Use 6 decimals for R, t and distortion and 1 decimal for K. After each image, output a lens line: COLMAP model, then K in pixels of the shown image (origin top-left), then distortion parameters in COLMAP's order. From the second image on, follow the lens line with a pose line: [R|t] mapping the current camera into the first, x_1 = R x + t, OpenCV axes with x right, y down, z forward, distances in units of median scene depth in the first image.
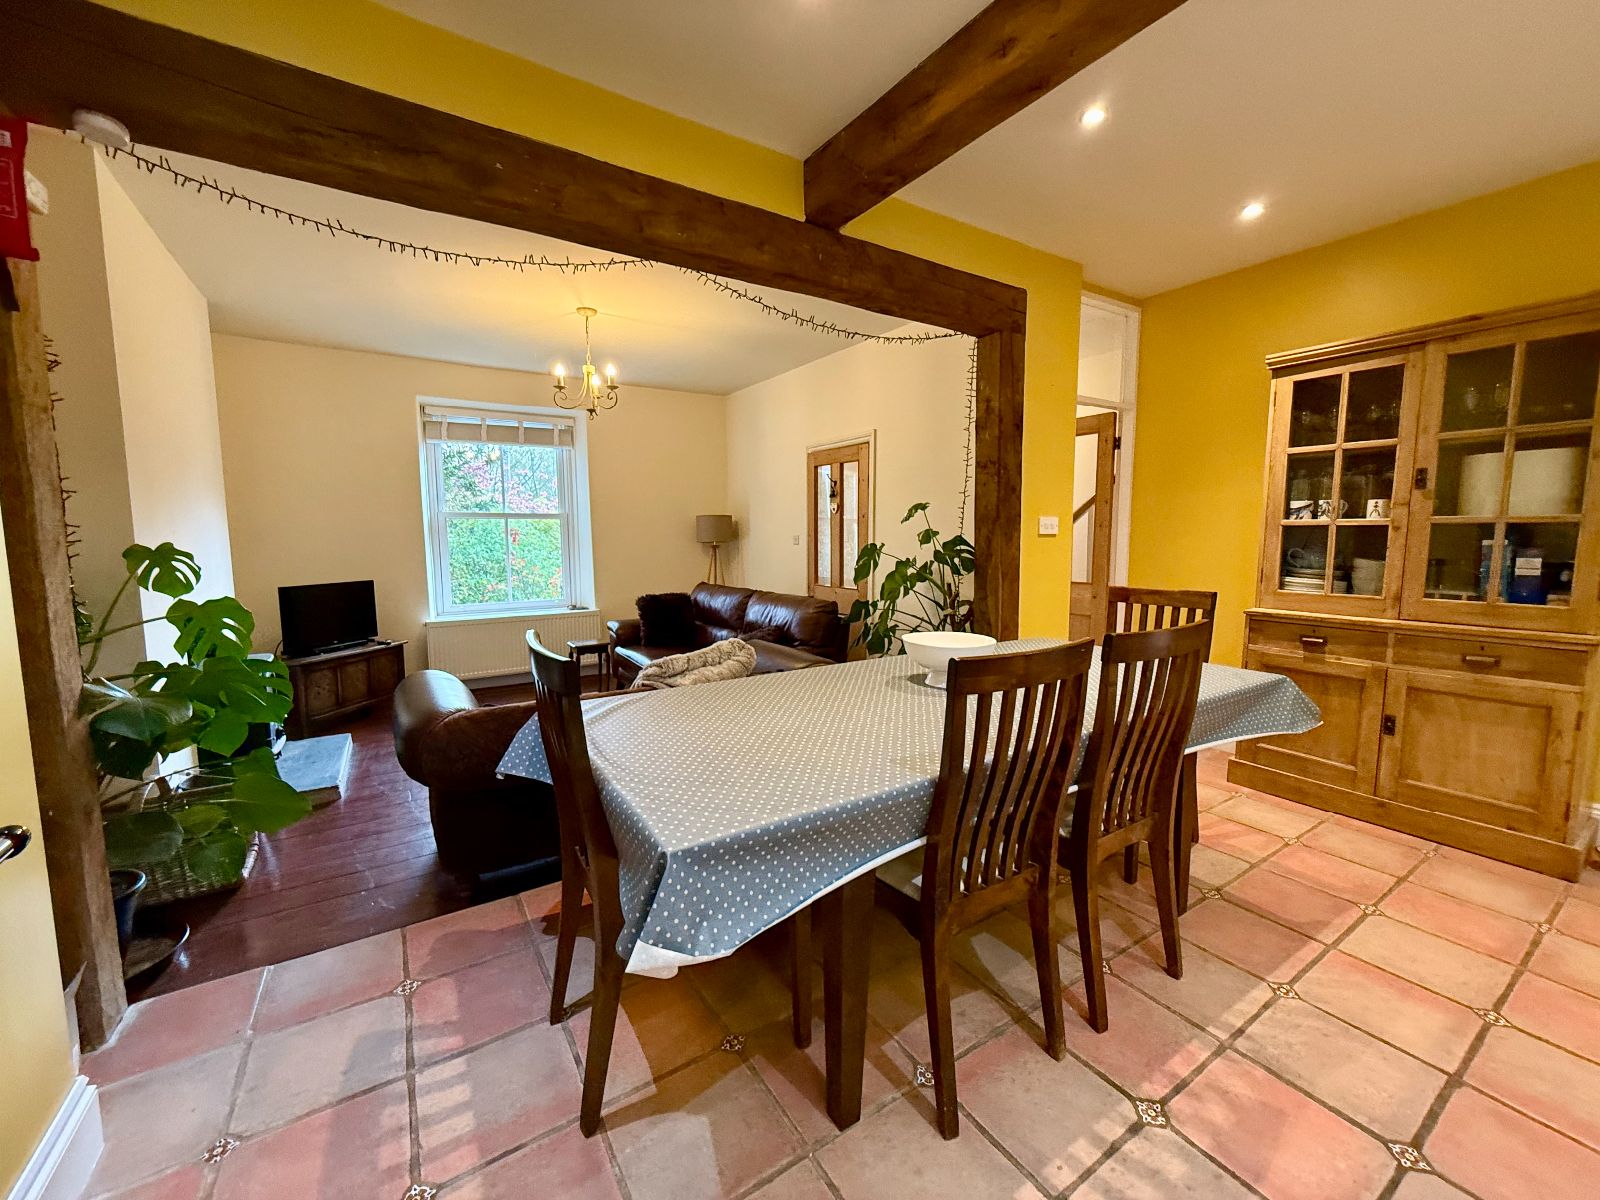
lens RADIAL K [[633.4, 0, 802.1], [0, 633.4, 596.0], [0, 0, 1]] dist [0.000703, -0.000296]
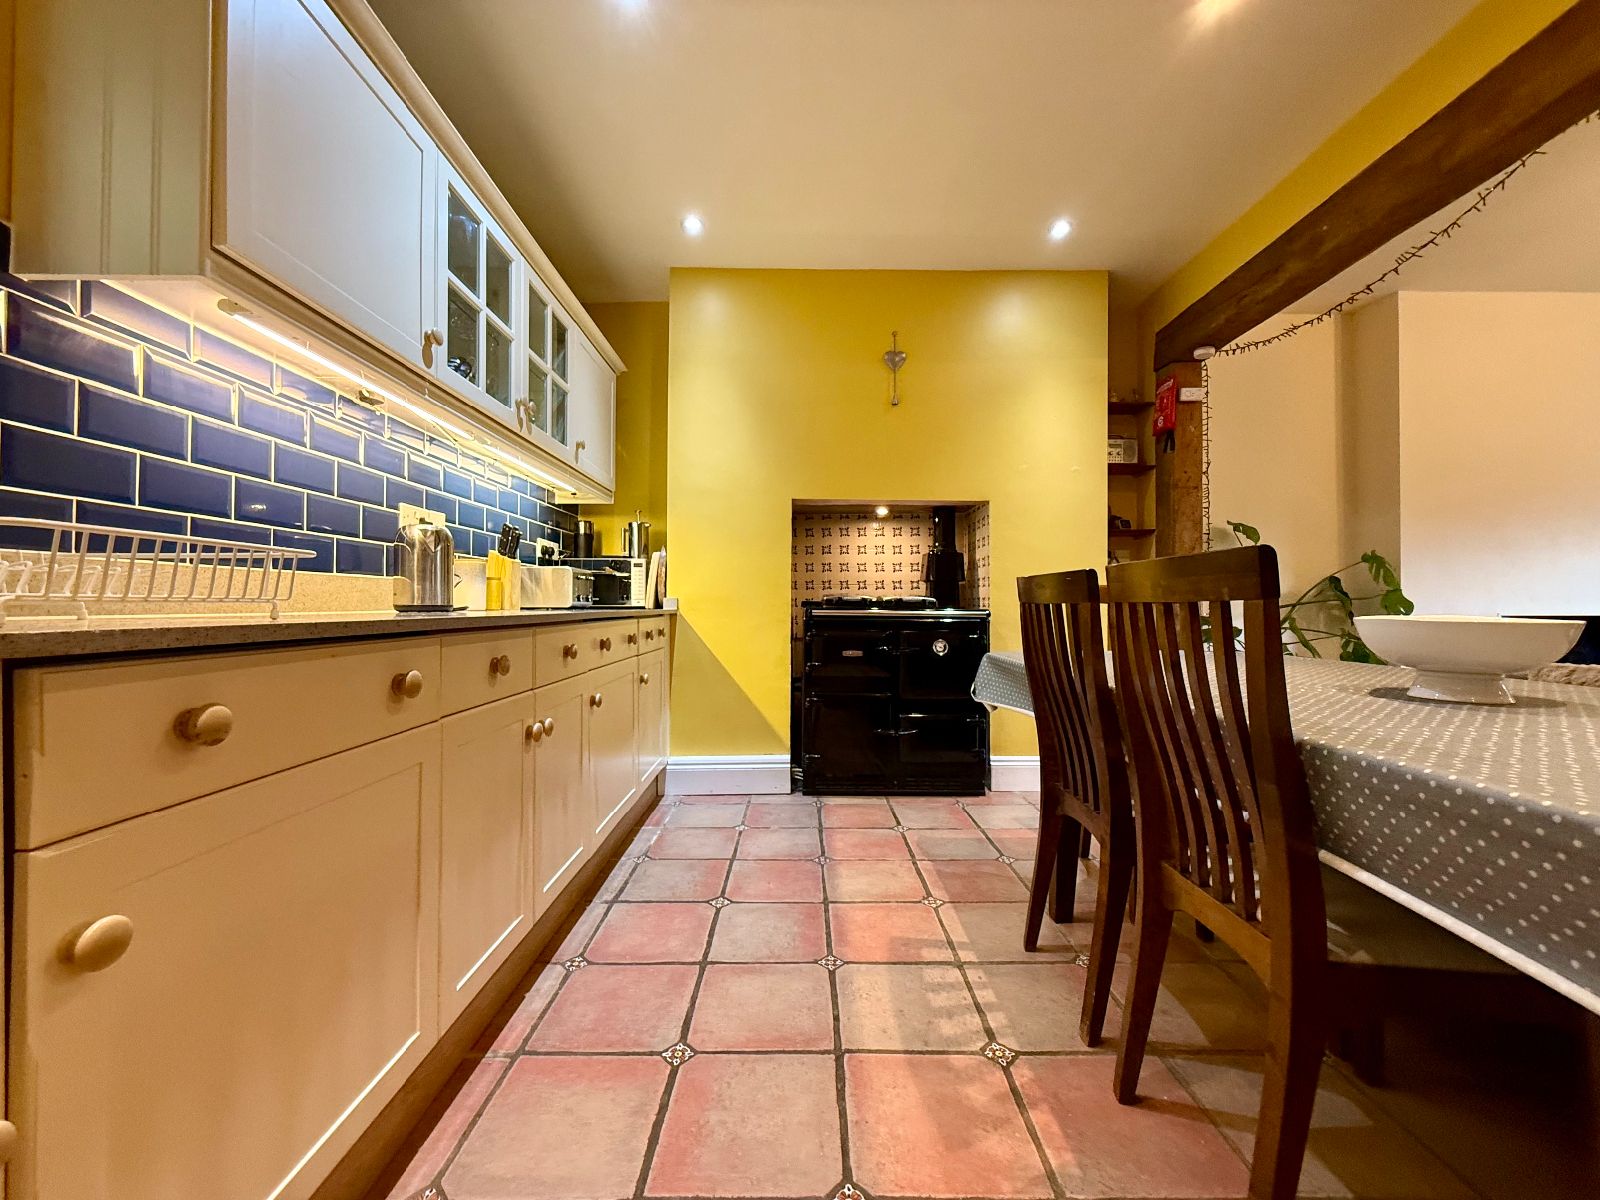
lens RADIAL K [[633.4, 0, 801.6], [0, 633.4, 597.2], [0, 0, 1]] dist [0.000703, -0.000296]
pose [[-0.547790, -0.008514, -0.836573, 1.029502], [-0.085136, 0.995324, 0.045618, 0.070618], [0.832273, 0.096212, -0.545954, 0.814376]]
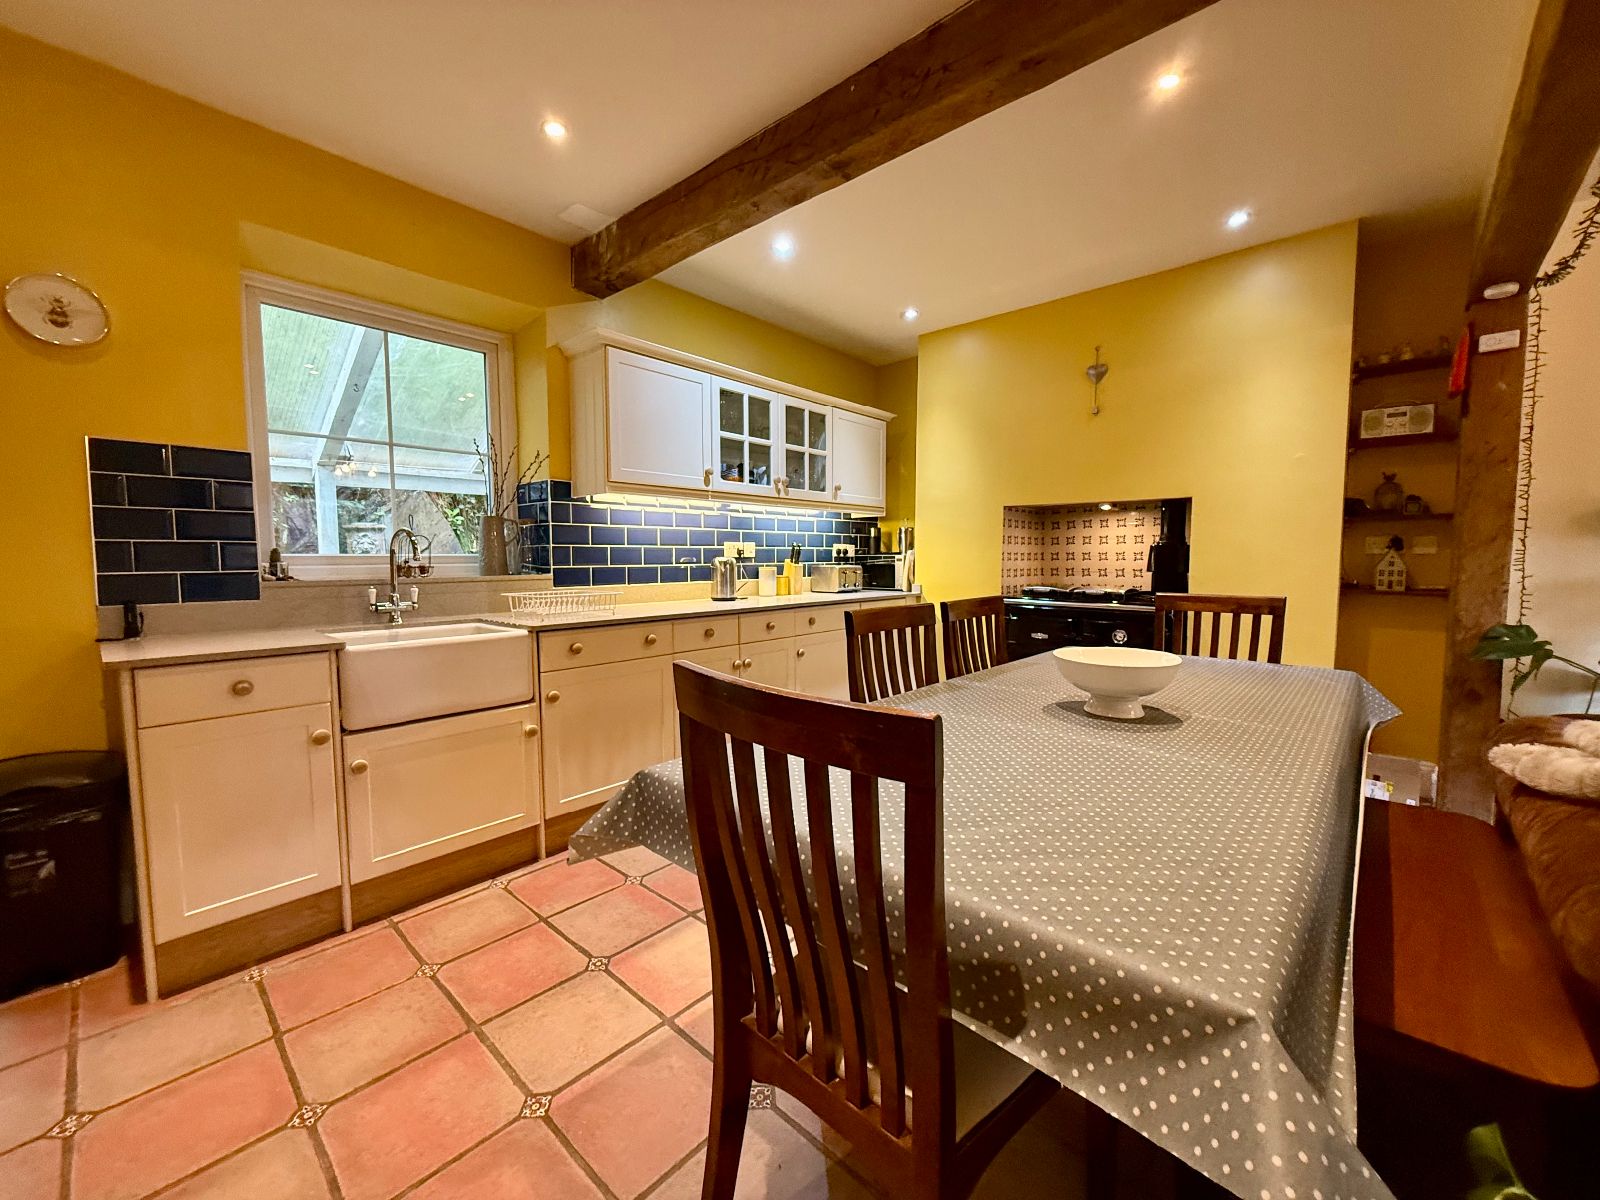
lens RADIAL K [[633.4, 0, 802.7], [0, 633.4, 596.8], [0, 0, 1]] dist [0.000703, -0.000296]
pose [[-0.967782, 0.020556, -0.250950, 0.810225], [-0.021336, 0.986382, 0.163079, -0.127762], [0.250885, 0.163179, -0.954164, 1.640505]]
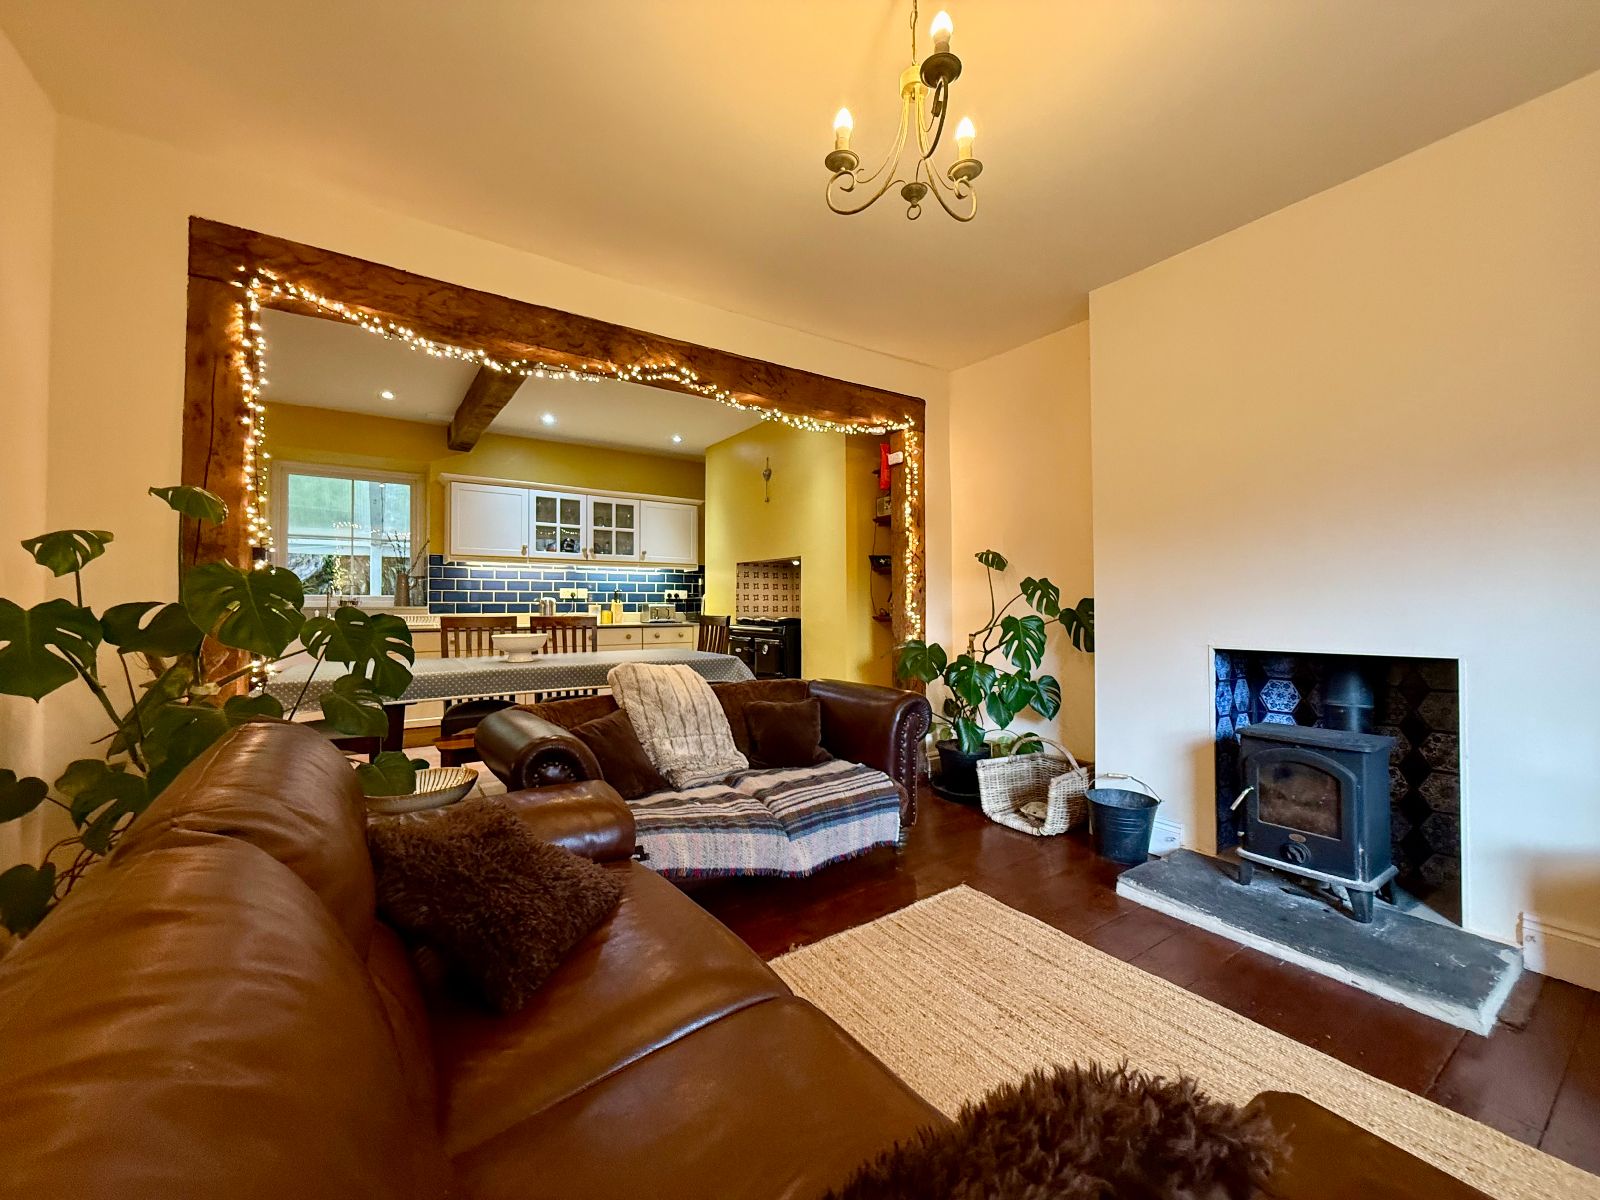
lens RADIAL K [[633.4, 0, 800.4], [0, 633.4, 601.1], [0, 0, 1]] dist [0.000703, -0.000296]
pose [[-0.999842, 0.004119, -0.017265, -0.506890], [0.002542, 0.995906, 0.090360, -0.182901], [0.017567, 0.090302, -0.995760, 2.733381]]
